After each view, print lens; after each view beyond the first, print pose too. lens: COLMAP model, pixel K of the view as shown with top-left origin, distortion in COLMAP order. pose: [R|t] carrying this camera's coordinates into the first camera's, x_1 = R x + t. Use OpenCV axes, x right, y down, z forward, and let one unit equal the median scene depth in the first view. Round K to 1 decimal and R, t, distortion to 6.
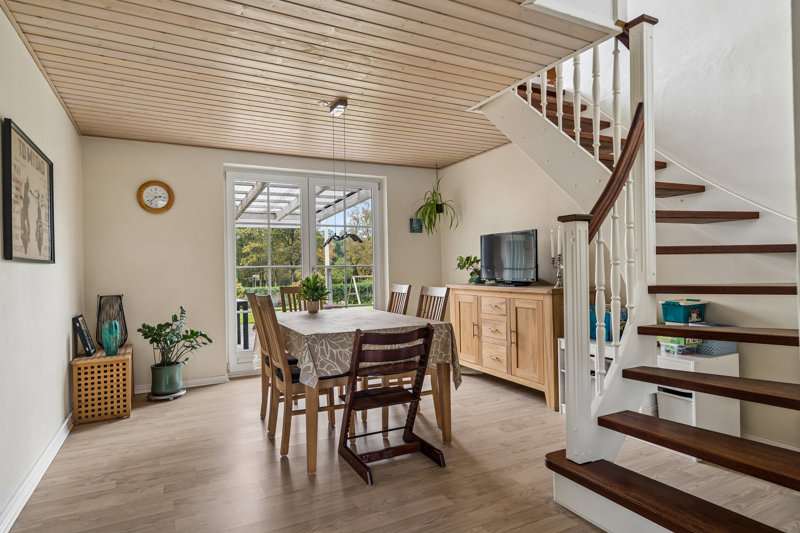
lens RADIAL K [[449.4, 0, 402.5], [0, 449.4, 269.4], [0, 0, 1]] dist [-0.006641, -0.000766]
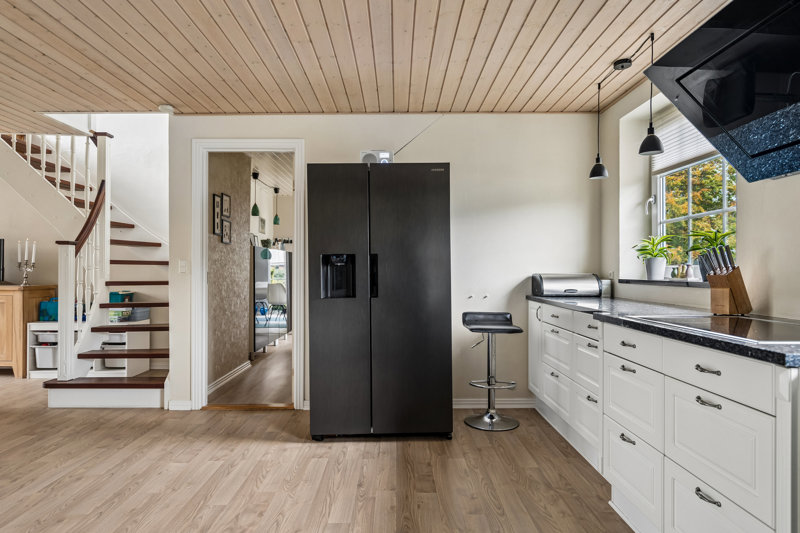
lens RADIAL K [[479.9, 0, 401.5], [0, 479.9, 268.3], [0, 0, 1]] dist [0.002113, -0.001272]
pose [[0.432276, 0.019624, 0.901528, -0.671413], [-0.010825, 0.999804, -0.016572, 0.002580], [-0.901676, -0.002595, 0.432404, -0.901379]]
